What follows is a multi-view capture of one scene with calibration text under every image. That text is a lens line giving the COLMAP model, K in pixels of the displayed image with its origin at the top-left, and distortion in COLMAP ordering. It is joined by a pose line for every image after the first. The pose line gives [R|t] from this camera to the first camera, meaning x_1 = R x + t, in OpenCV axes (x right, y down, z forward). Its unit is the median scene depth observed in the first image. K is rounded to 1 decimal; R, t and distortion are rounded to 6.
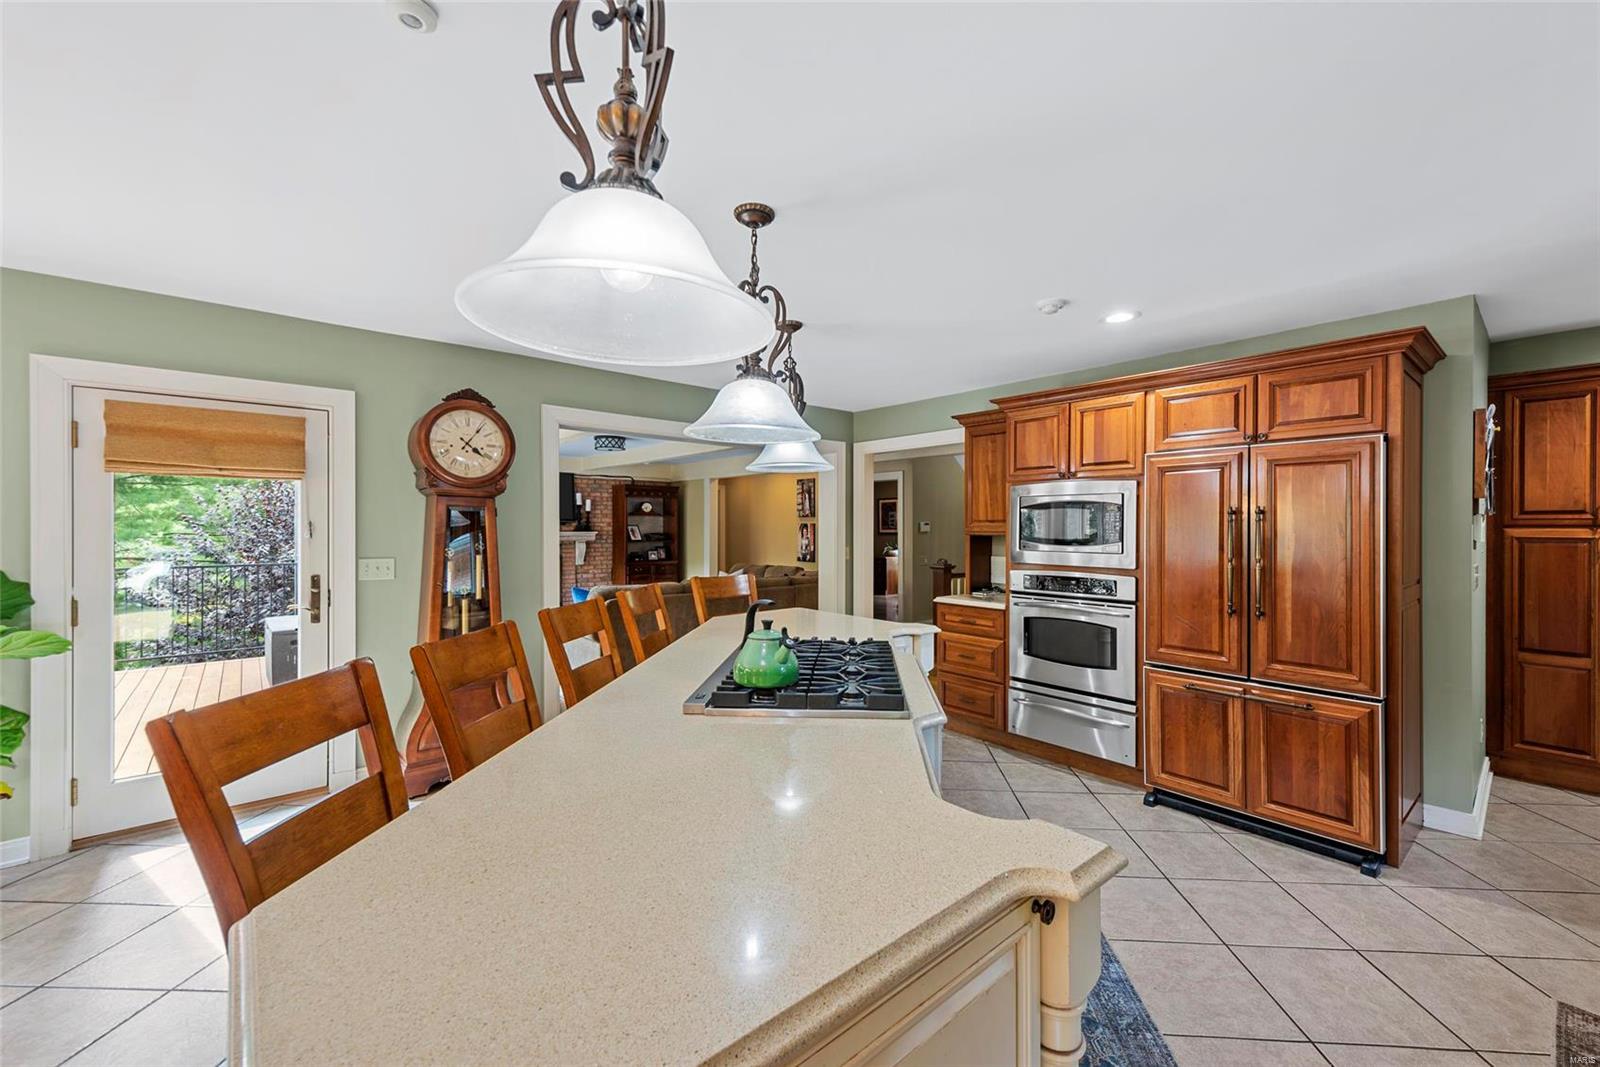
lens RADIAL K [[642.5, 0, 799.9], [0, 642.5, 529.3], [0, 0, 1]] dist [0.014267, -0.001960]
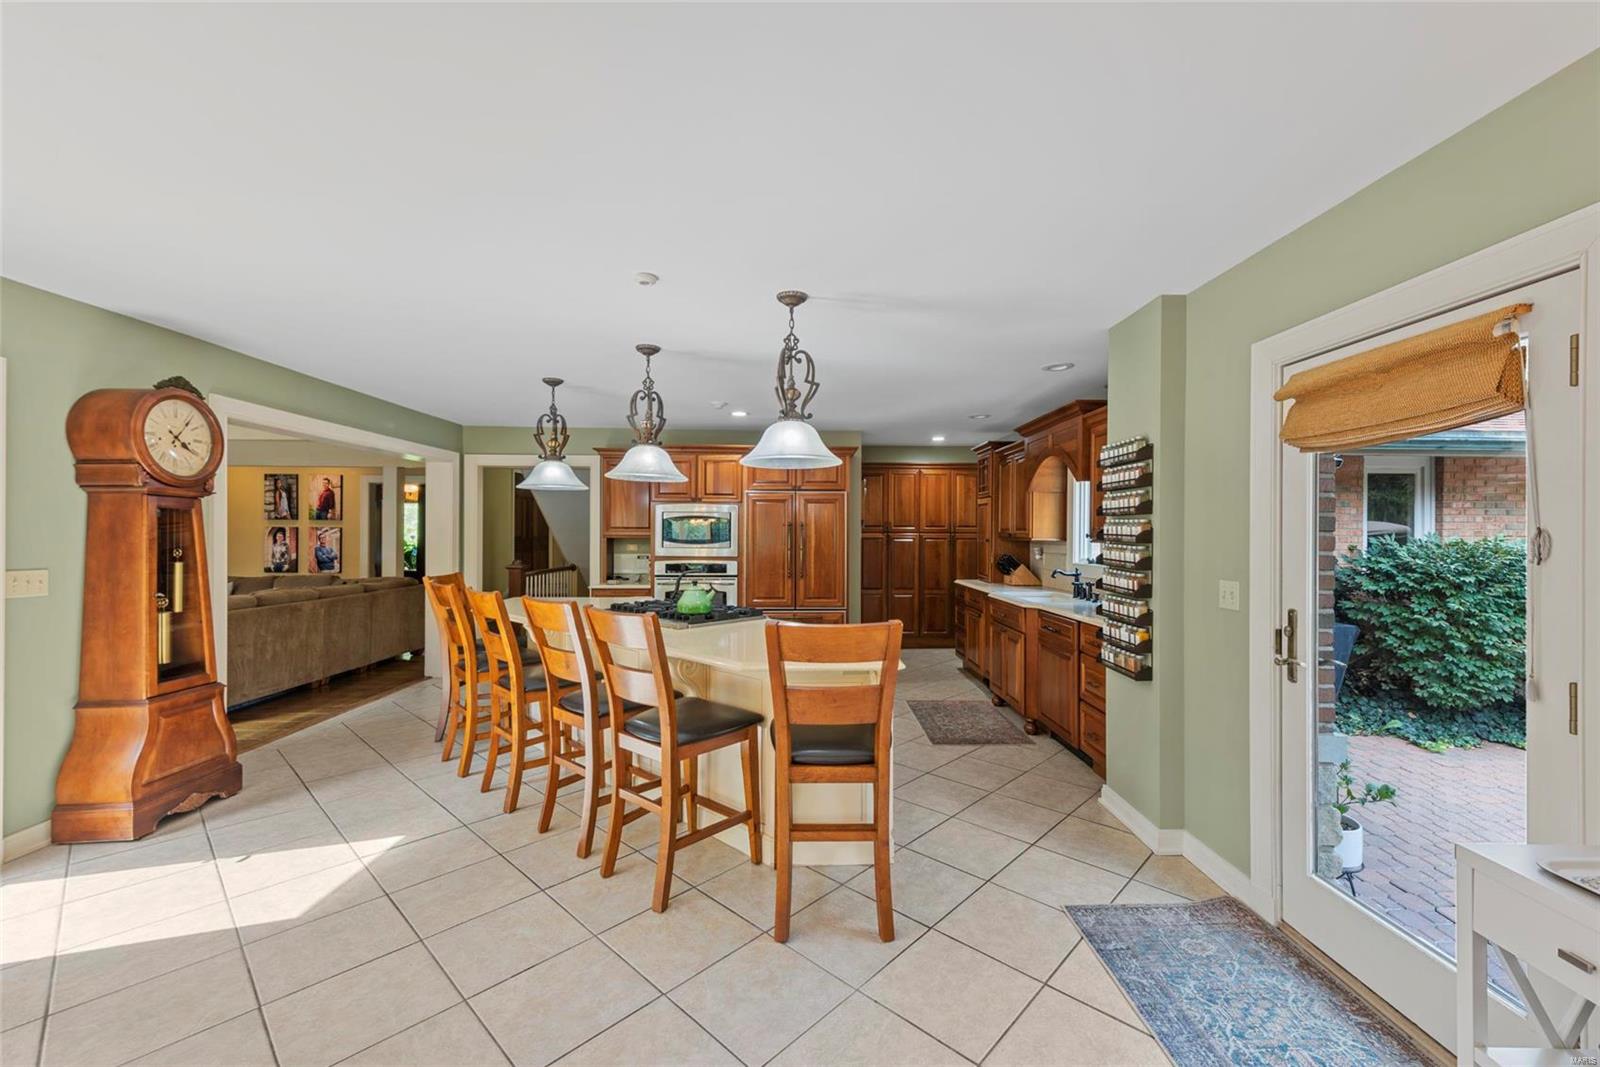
lens RADIAL K [[642.5, 0, 803.4], [0, 642.5, 533.1], [0, 0, 1]] dist [0.014267, -0.001960]
pose [[0.651848, 0.001057, 0.758349, -0.625381], [0.000217, 0.999999, -0.001580, 0.001472], [-0.758350, 0.001194, 0.651847, -0.242331]]
